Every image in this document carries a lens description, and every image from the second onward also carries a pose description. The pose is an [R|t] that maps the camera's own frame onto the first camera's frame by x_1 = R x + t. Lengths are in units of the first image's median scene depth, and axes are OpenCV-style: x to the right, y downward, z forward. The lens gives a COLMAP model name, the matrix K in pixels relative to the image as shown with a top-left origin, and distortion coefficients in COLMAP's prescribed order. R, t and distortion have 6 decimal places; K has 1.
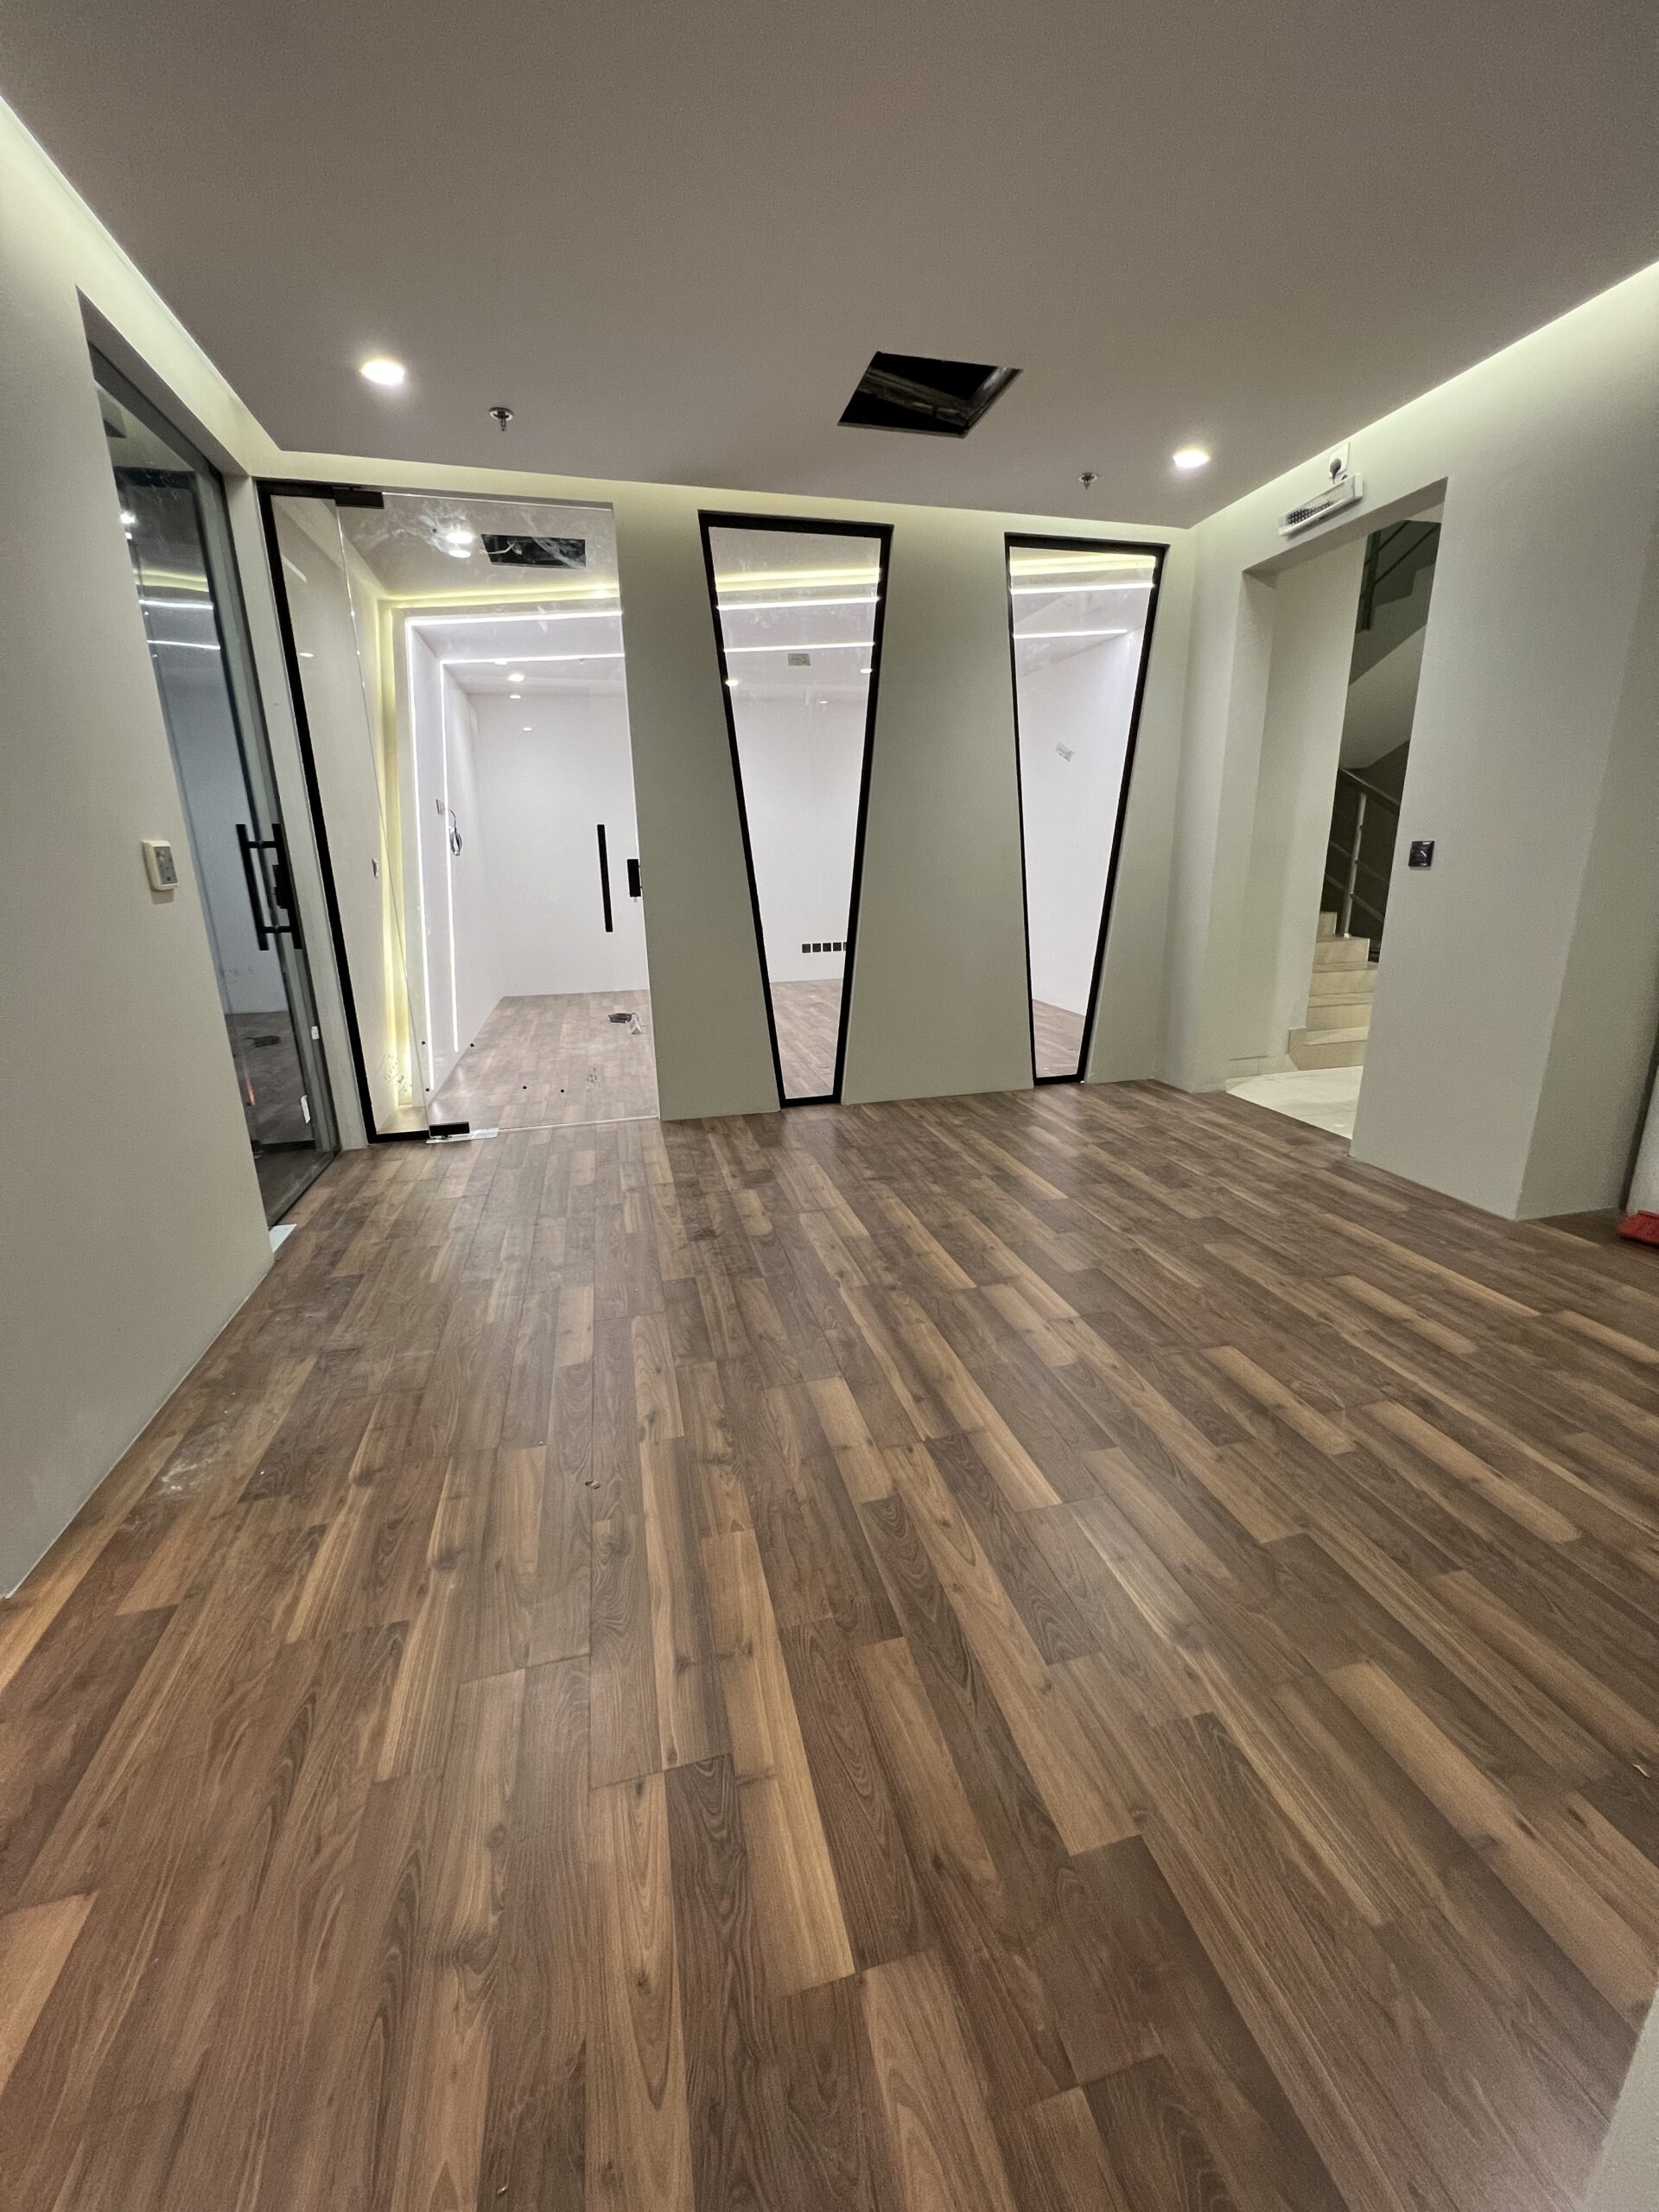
lens RADIAL K [[885.6, 0, 835.7], [0, 885.6, 1100.9], [0, 0, 1]] dist [-0.003774, 0.001629]
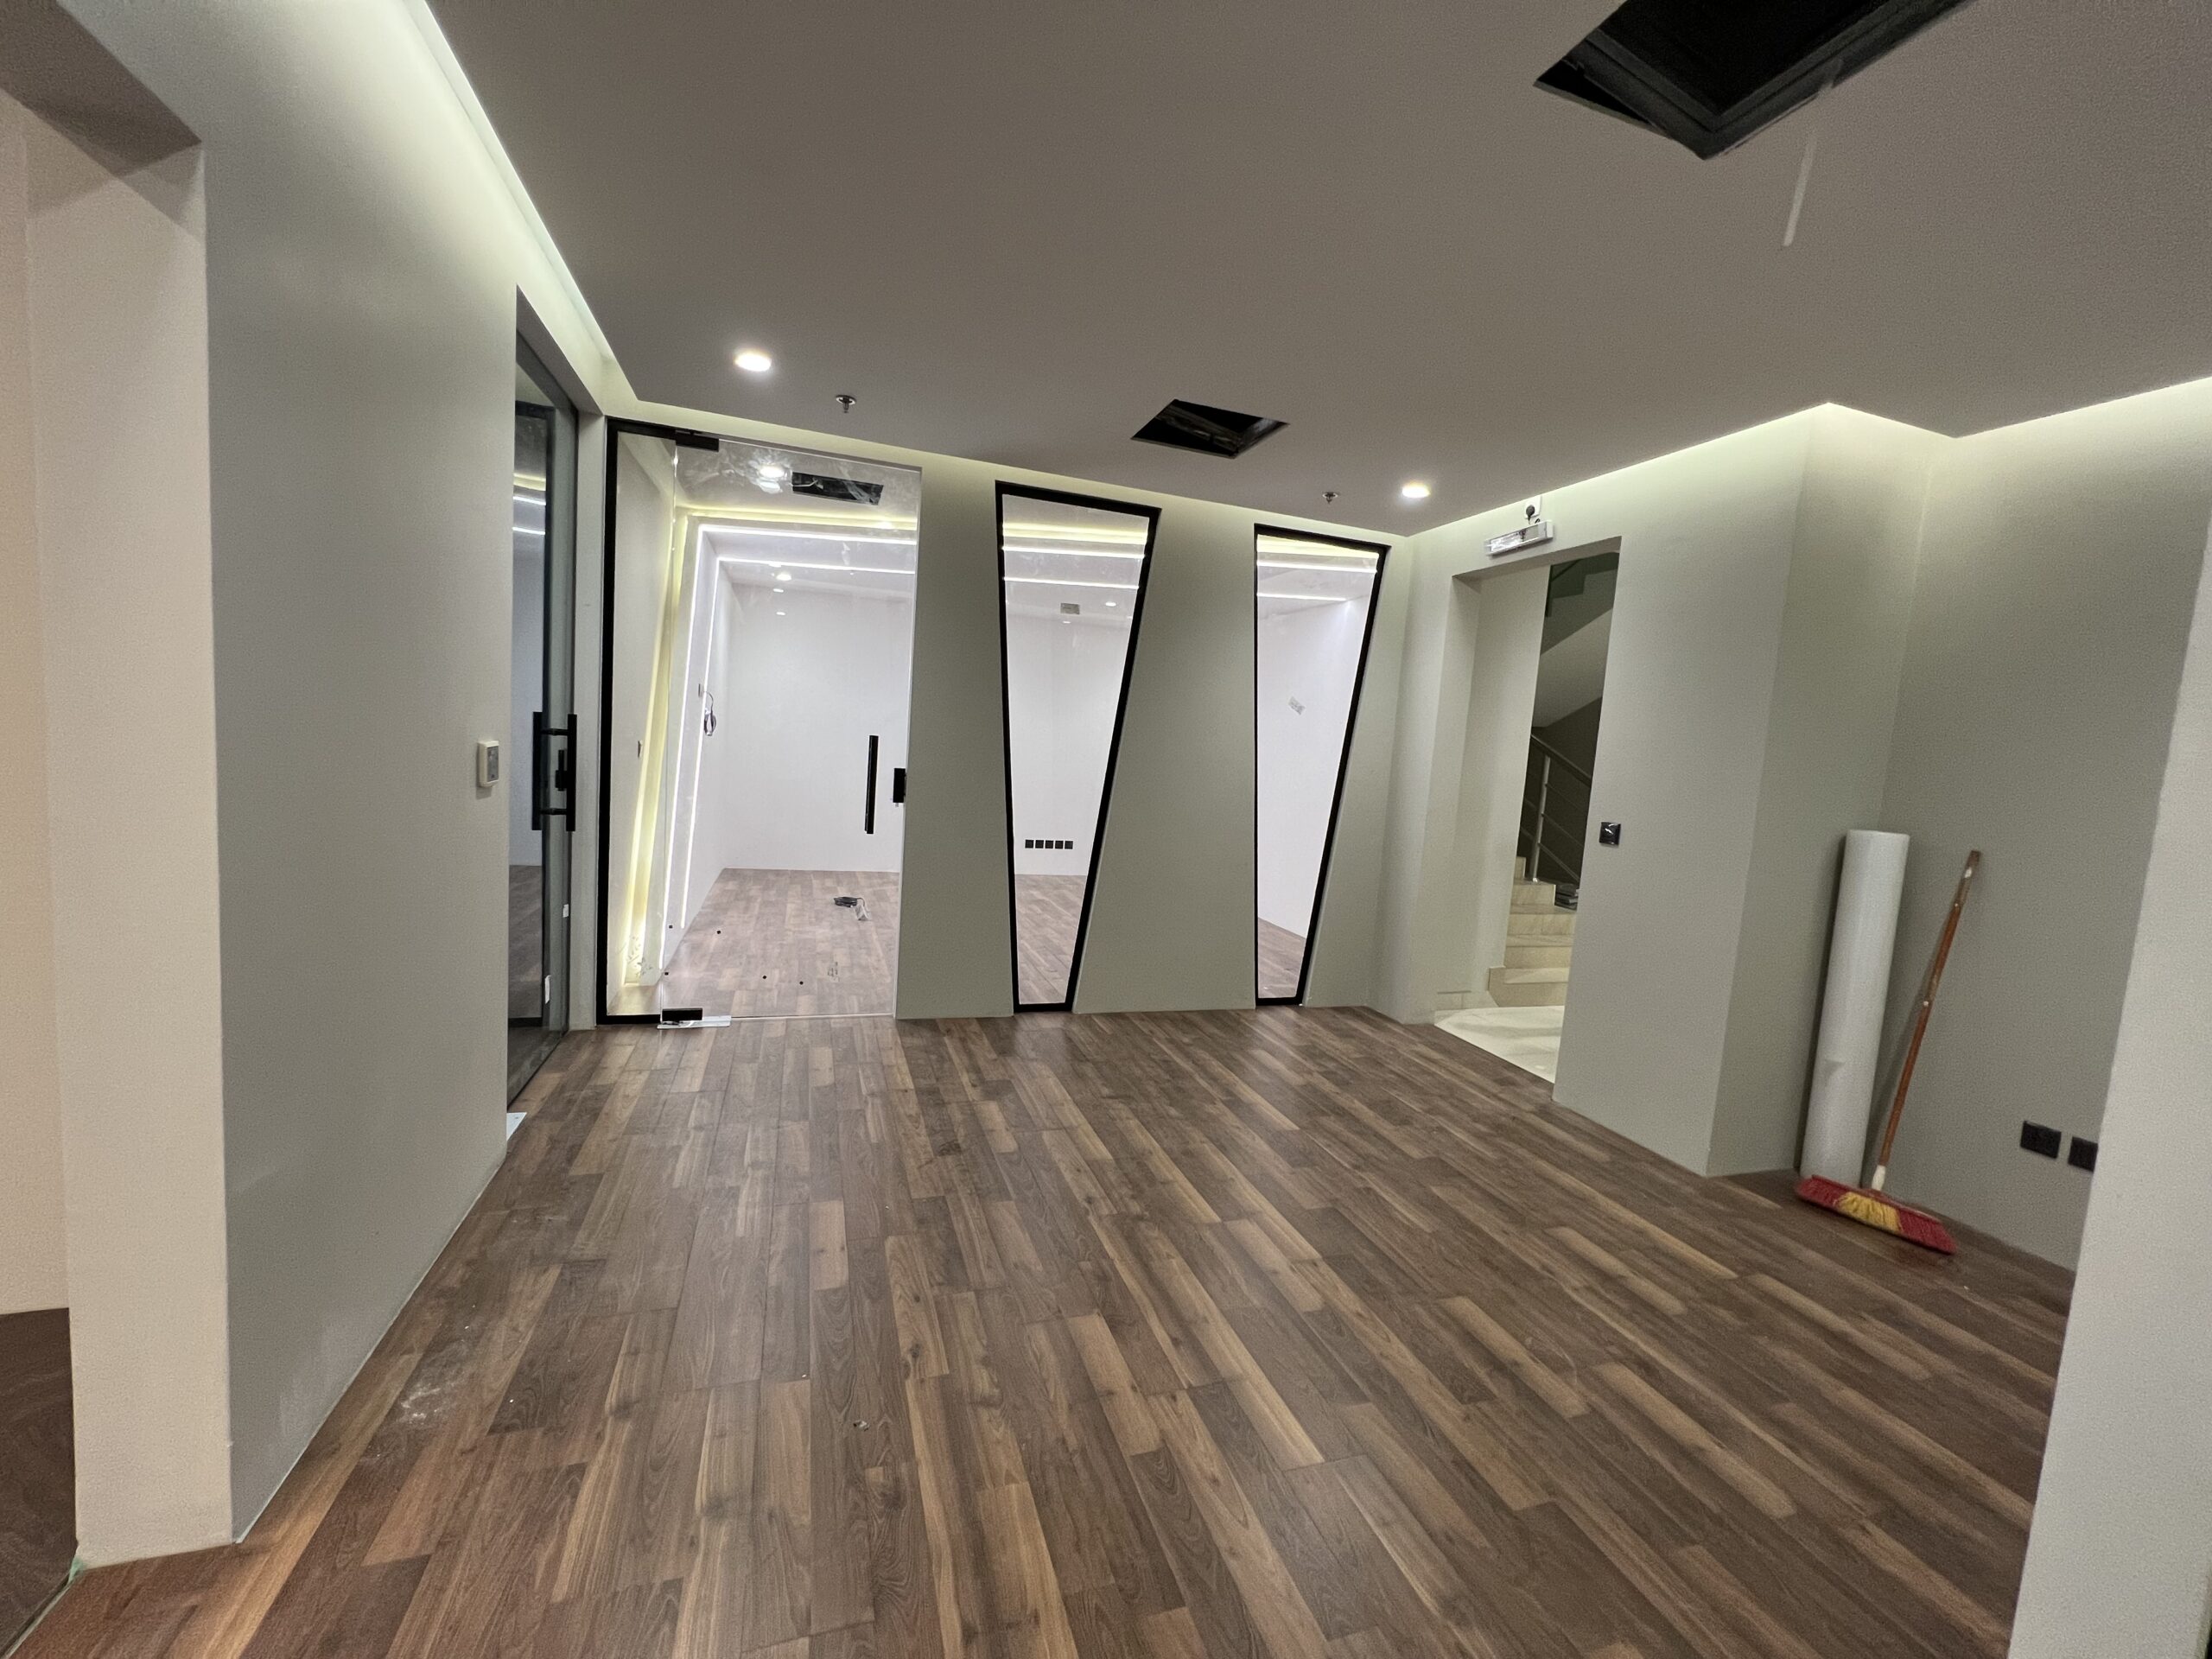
lens RADIAL K [[885.6, 0, 1100.8], [0, 885.6, 825.1], [0, 0, 1]] dist [-0.003774, 0.001629]
pose [[0.993836, 0.082898, 0.073609, -0.117088], [-0.068558, 0.981356, -0.179555, -0.059737], [-0.087121, 0.173401, 0.980990, -0.099866]]
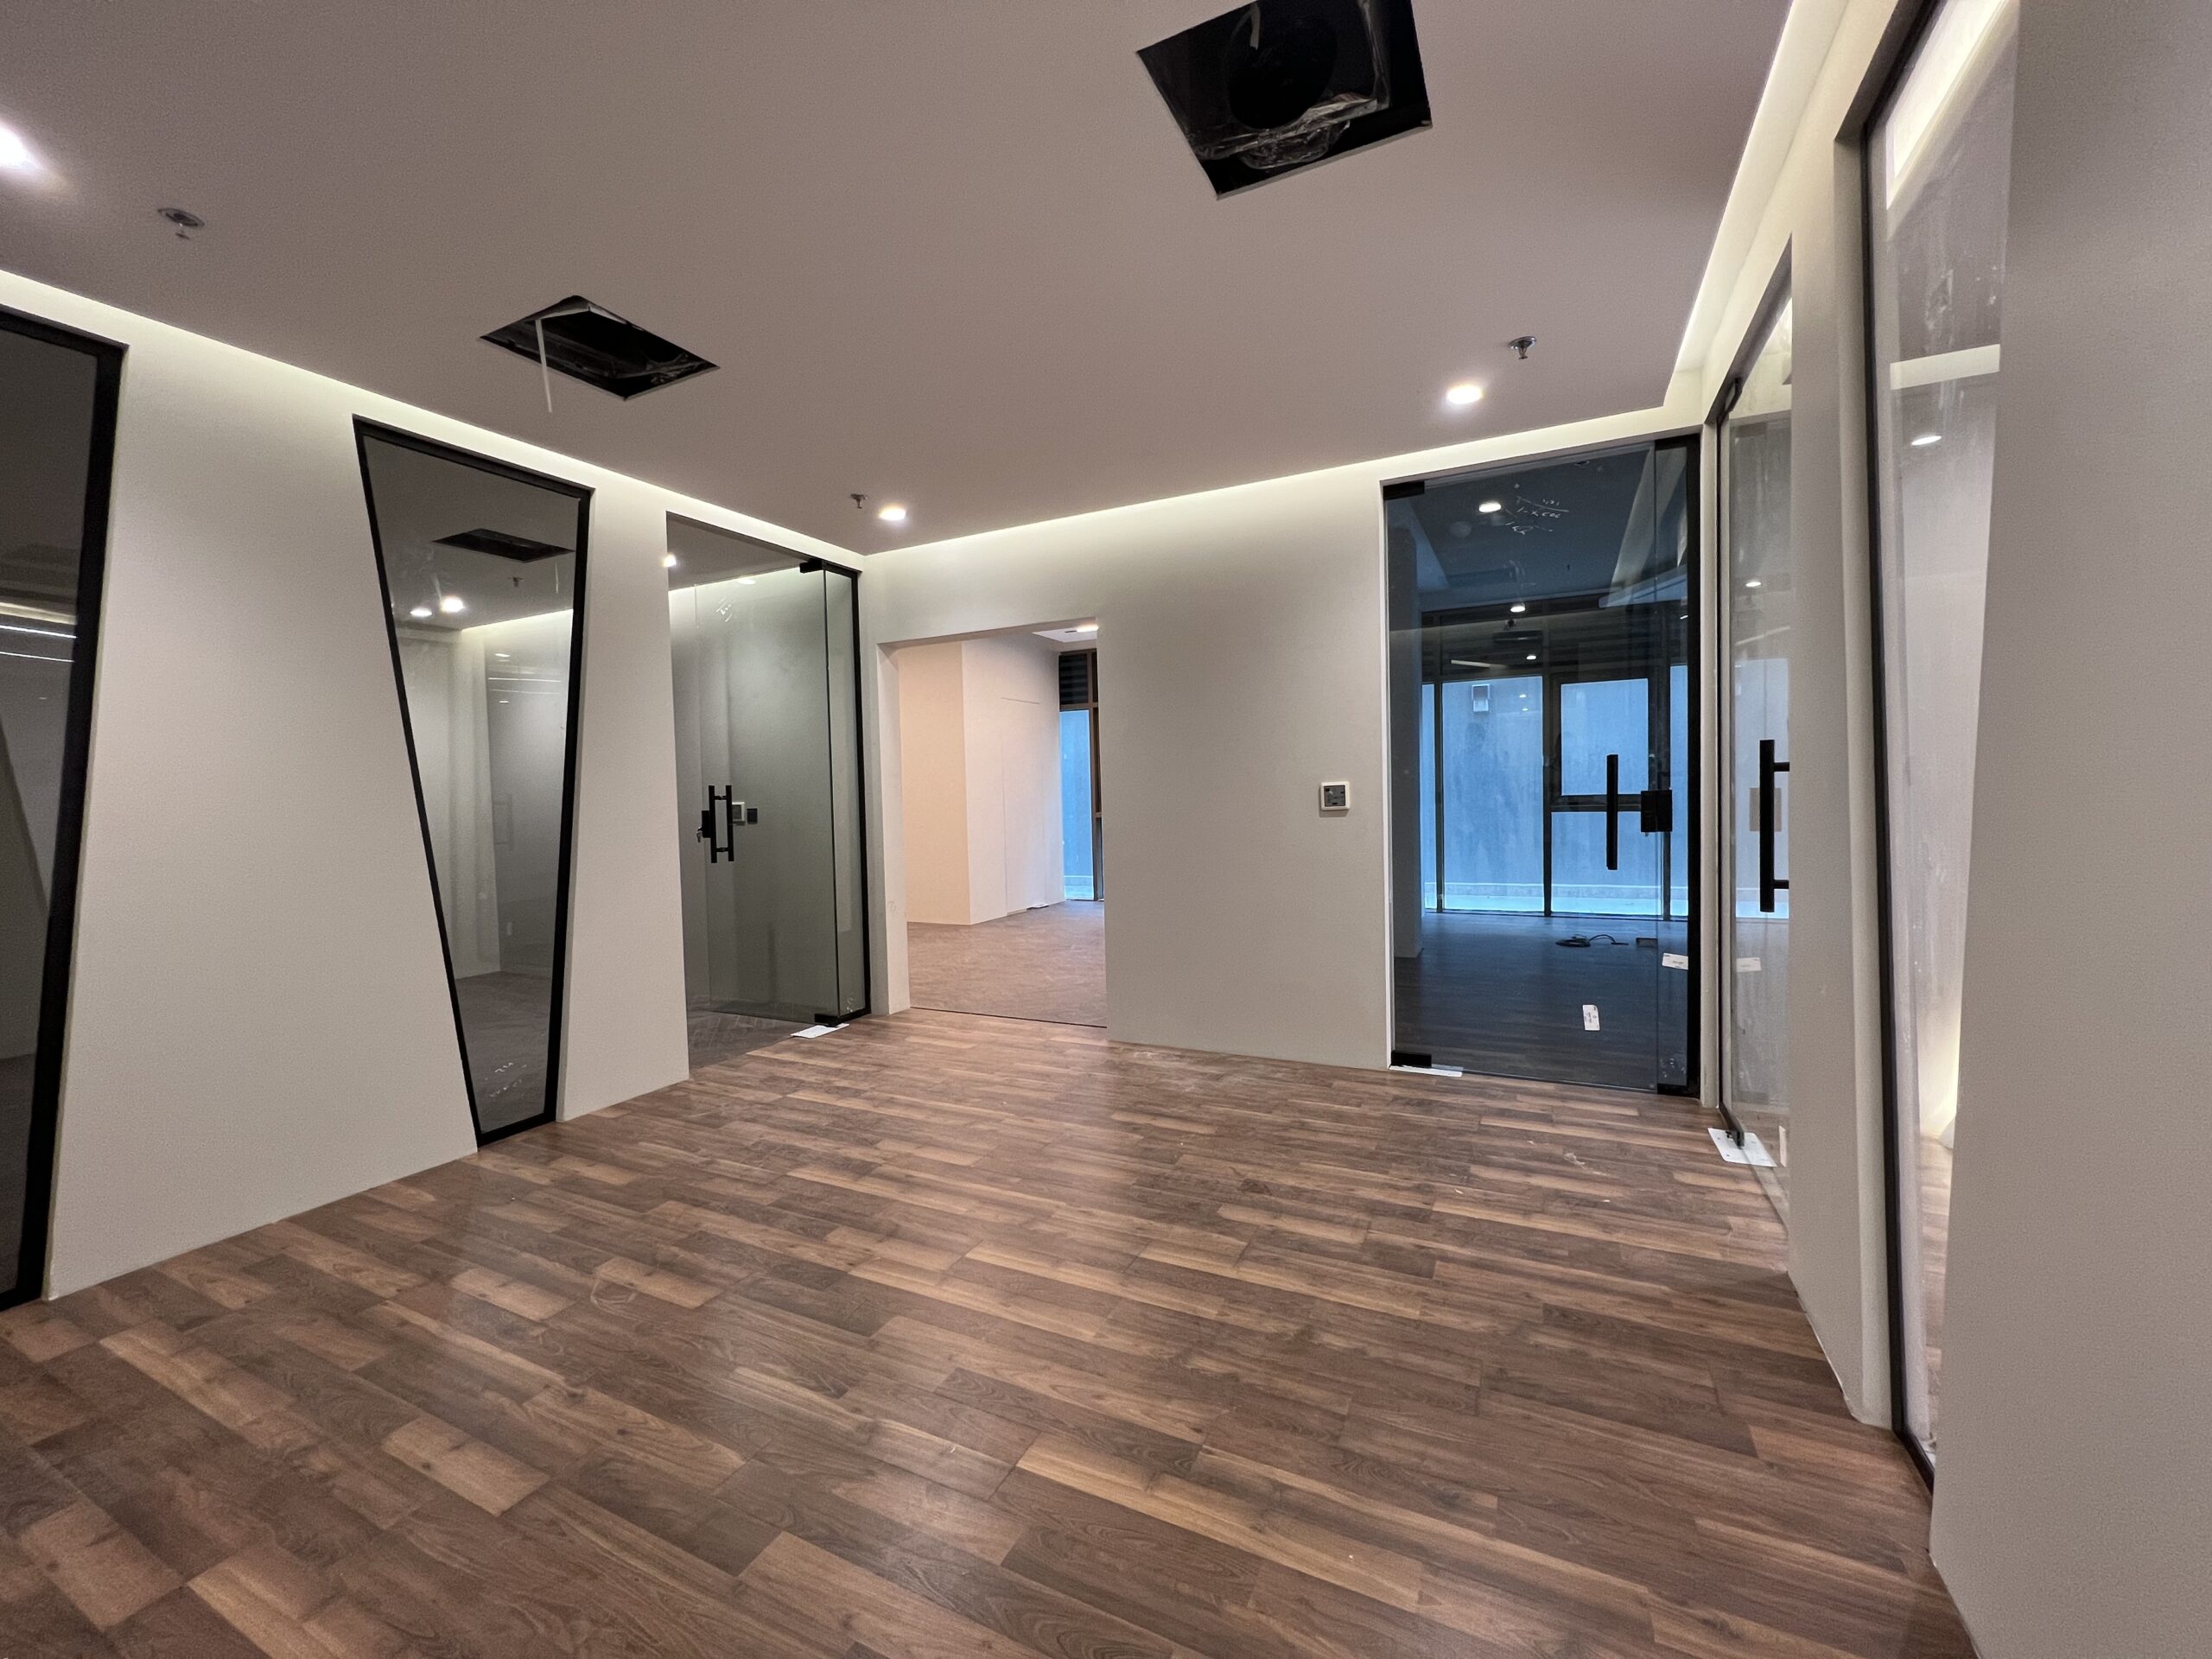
lens RADIAL K [[885.6, 0, 1101.2], [0, 885.6, 824.3], [0, 0, 1]] dist [-0.003774, 0.001629]
pose [[-0.655508, 0.060888, -0.752730, 0.922590], [-0.167942, 0.960032, 0.223907, -0.578575], [0.736278, 0.273188, -0.619083, 1.935177]]
